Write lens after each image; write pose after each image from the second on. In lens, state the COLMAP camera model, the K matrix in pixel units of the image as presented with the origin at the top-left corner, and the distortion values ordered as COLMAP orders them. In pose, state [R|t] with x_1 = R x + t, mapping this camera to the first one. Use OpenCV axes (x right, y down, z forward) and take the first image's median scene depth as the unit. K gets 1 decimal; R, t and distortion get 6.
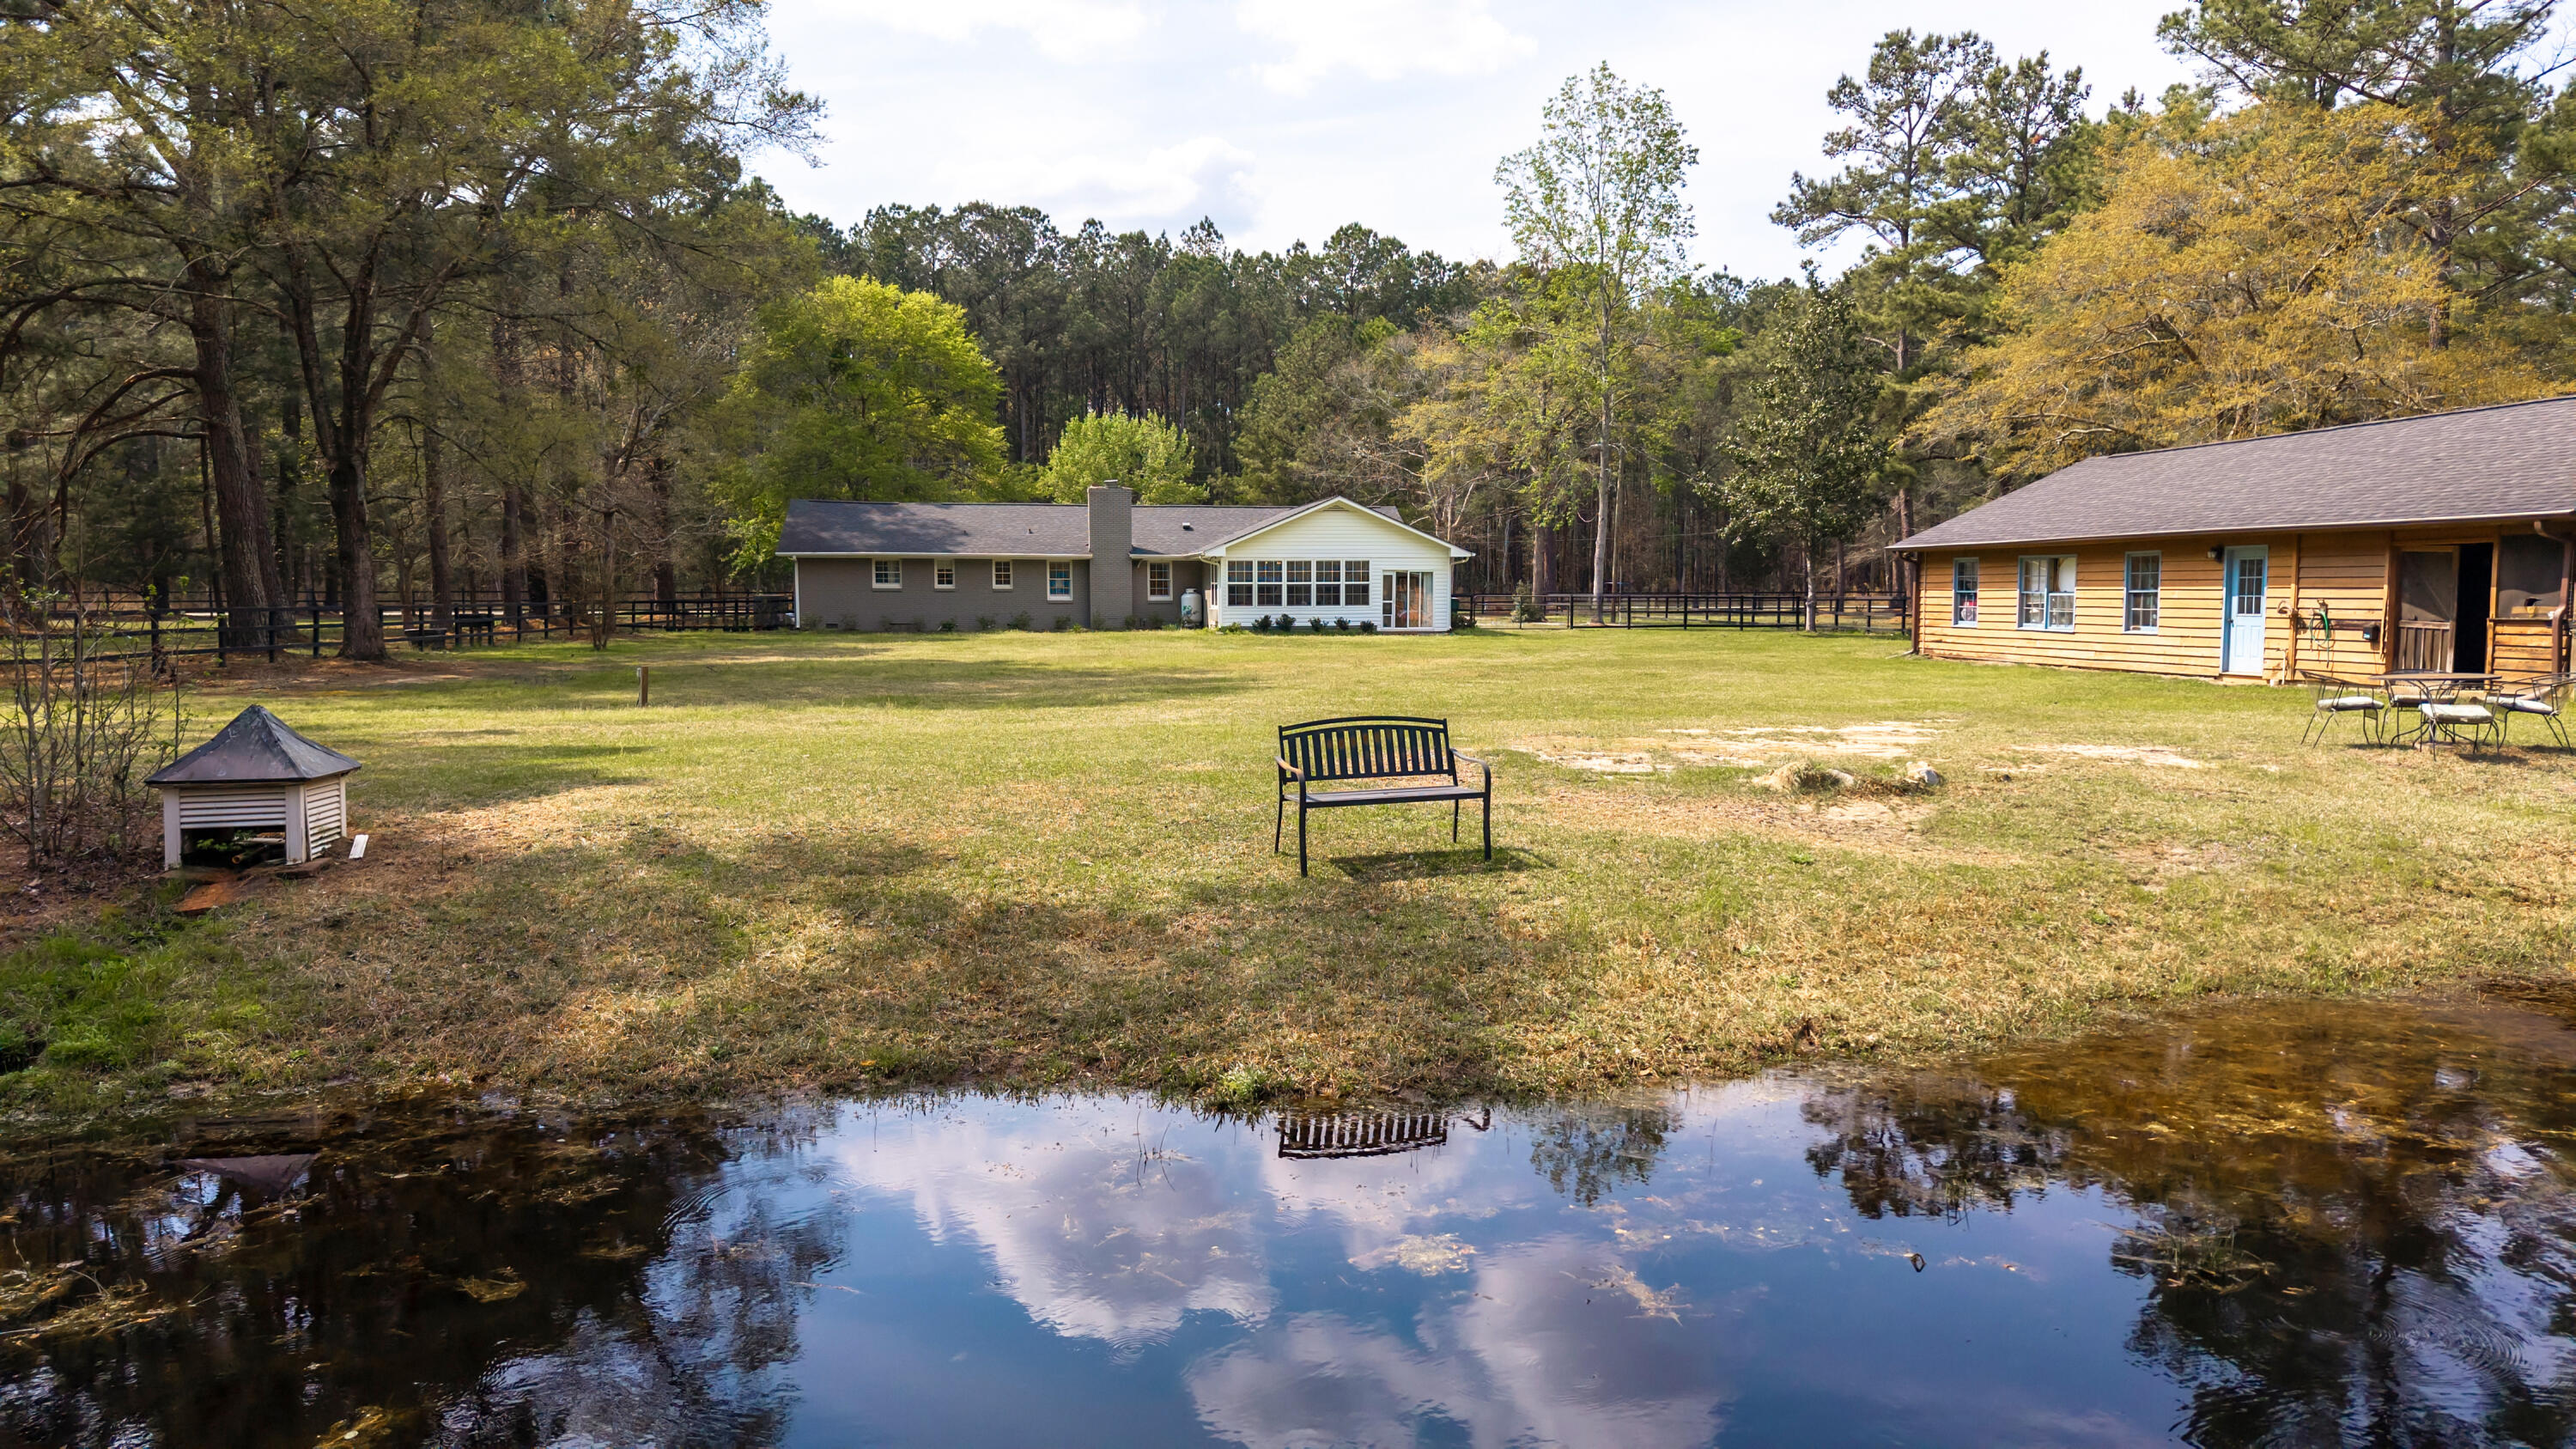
lens RADIAL K [[1717.2, 0, 1292.8], [0, 1717.2, 728.7], [0, 0, 1]] dist [-0.001634, -0.001100]
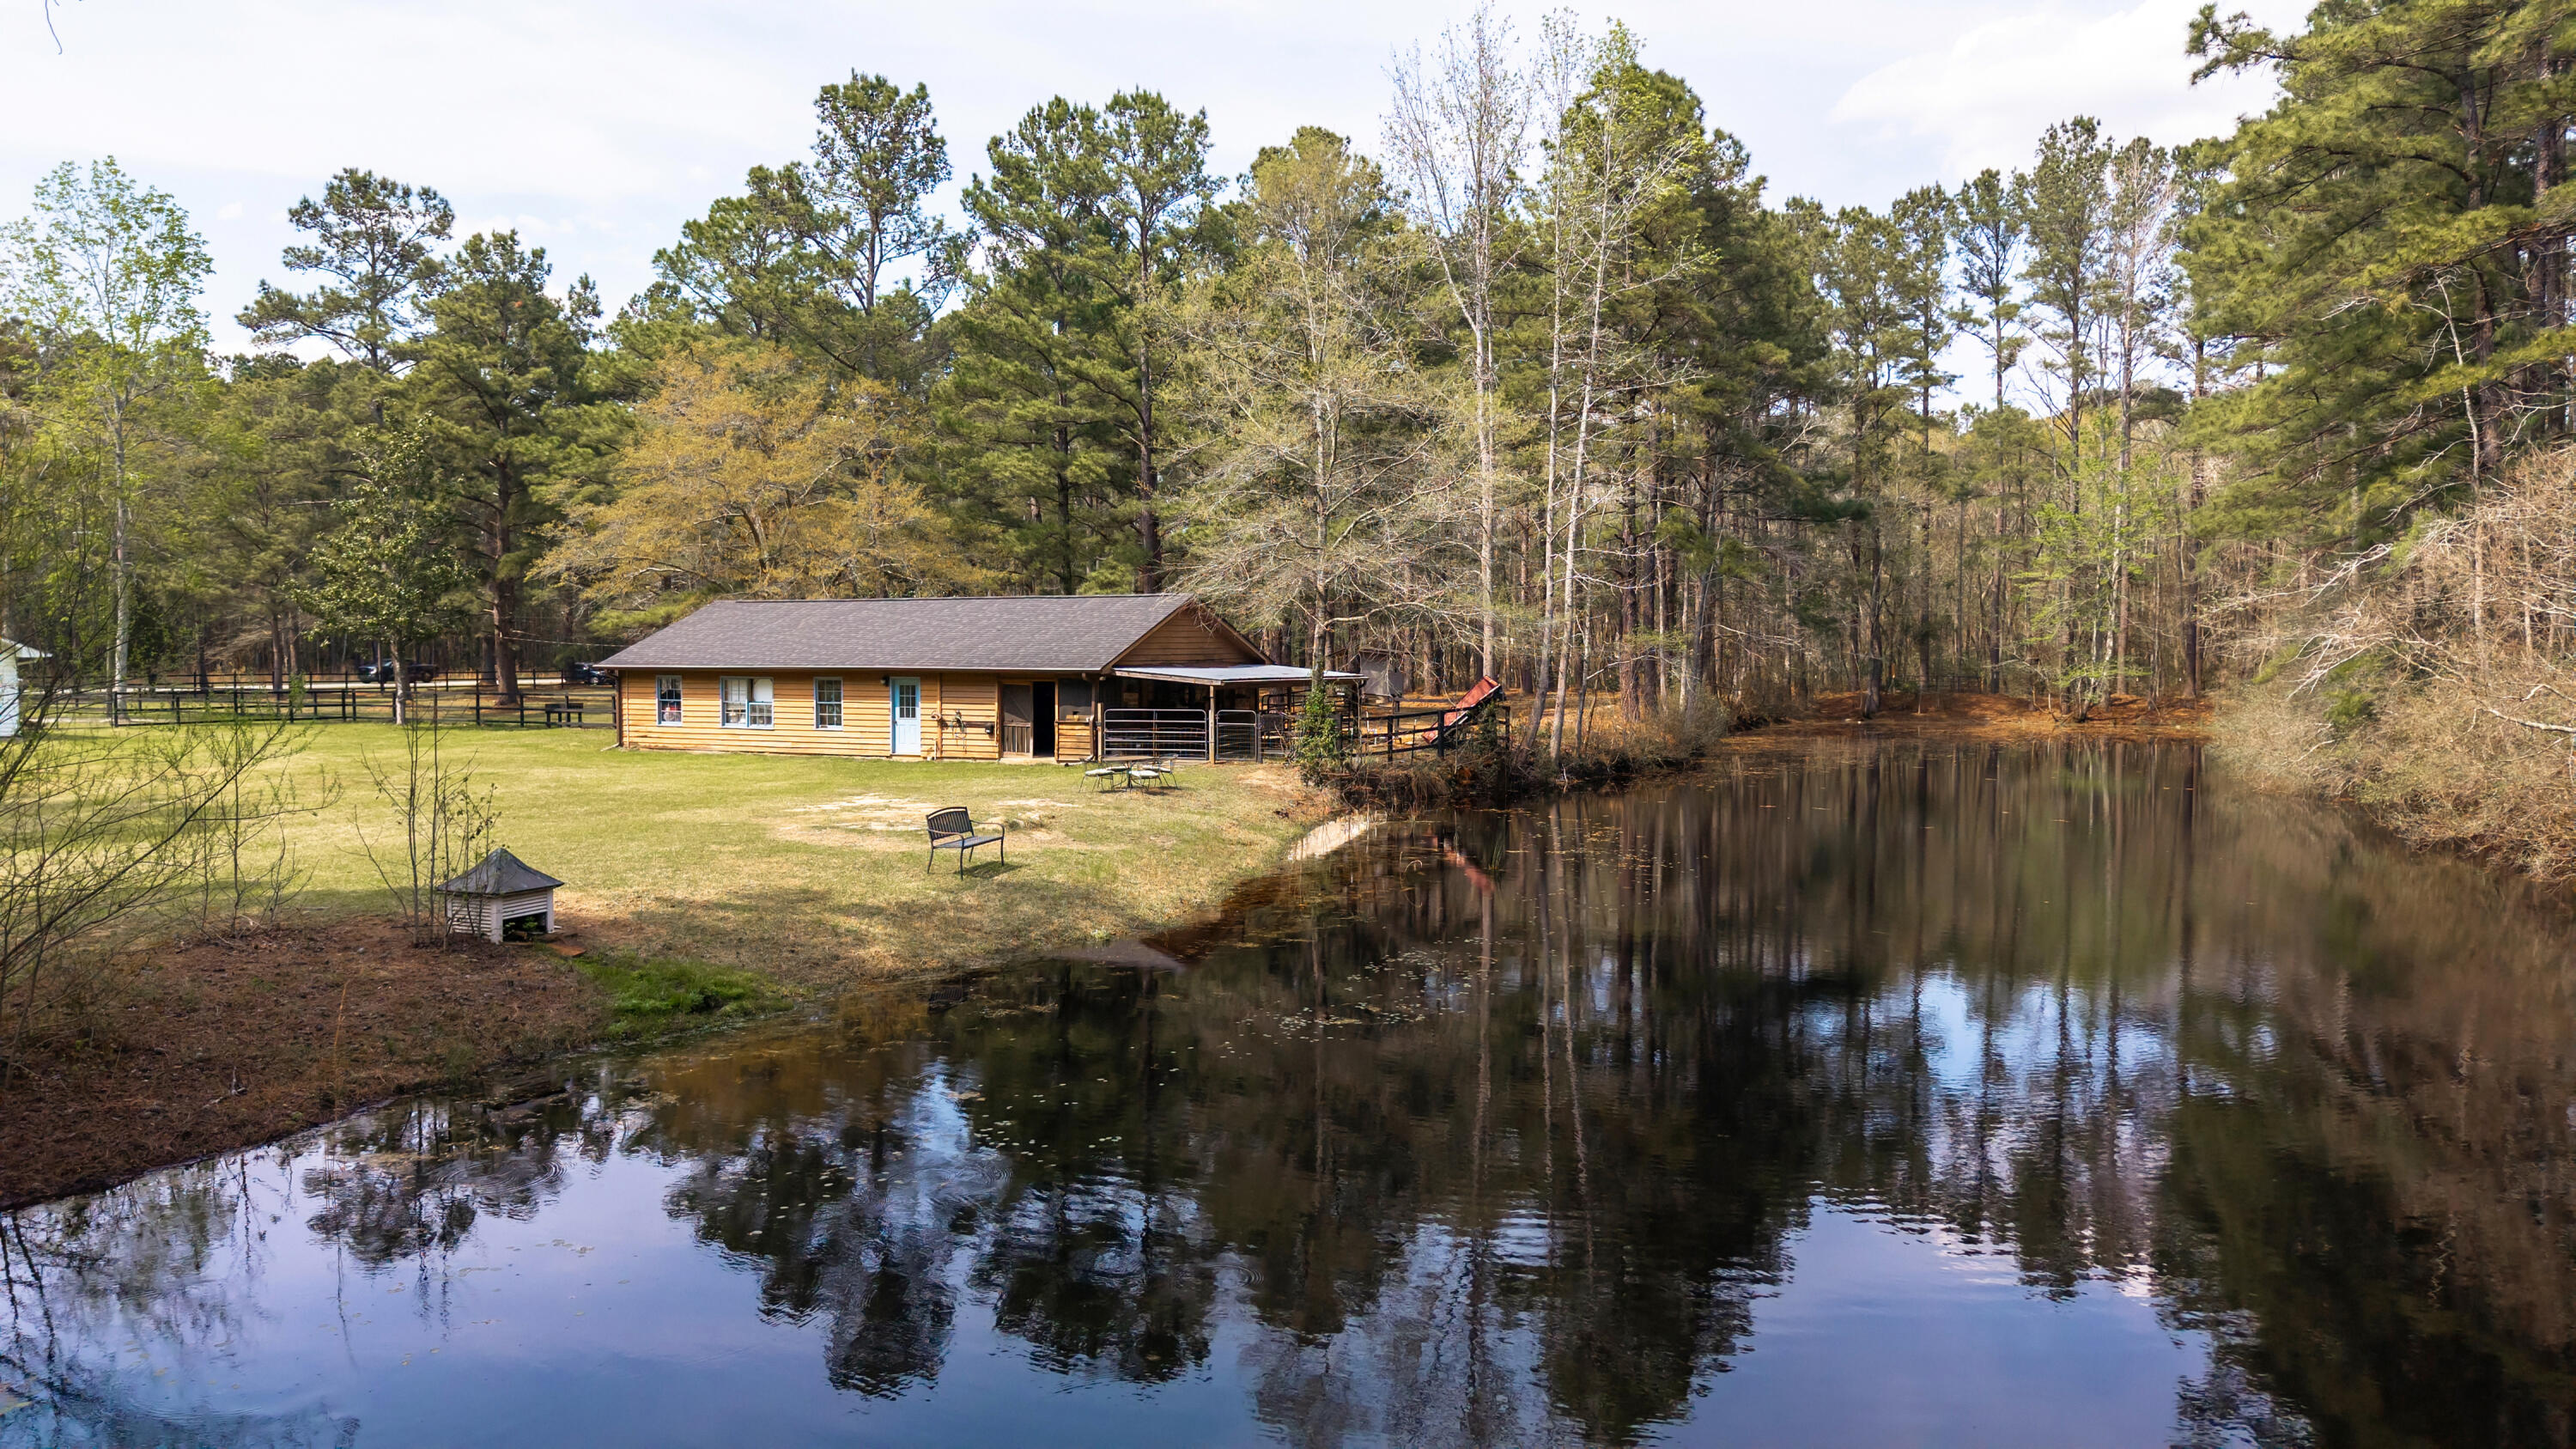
lens RADIAL K [[1717.2, 0, 1287.1], [0, 1717.2, 720.9], [0, 0, 1]] dist [-0.001634, -0.001100]
pose [[0.570518, -0.031941, 0.820664, -0.496469], [0.063810, 0.997947, -0.005519, -0.026163], [-0.818802, 0.055515, 0.571385, -0.207157]]
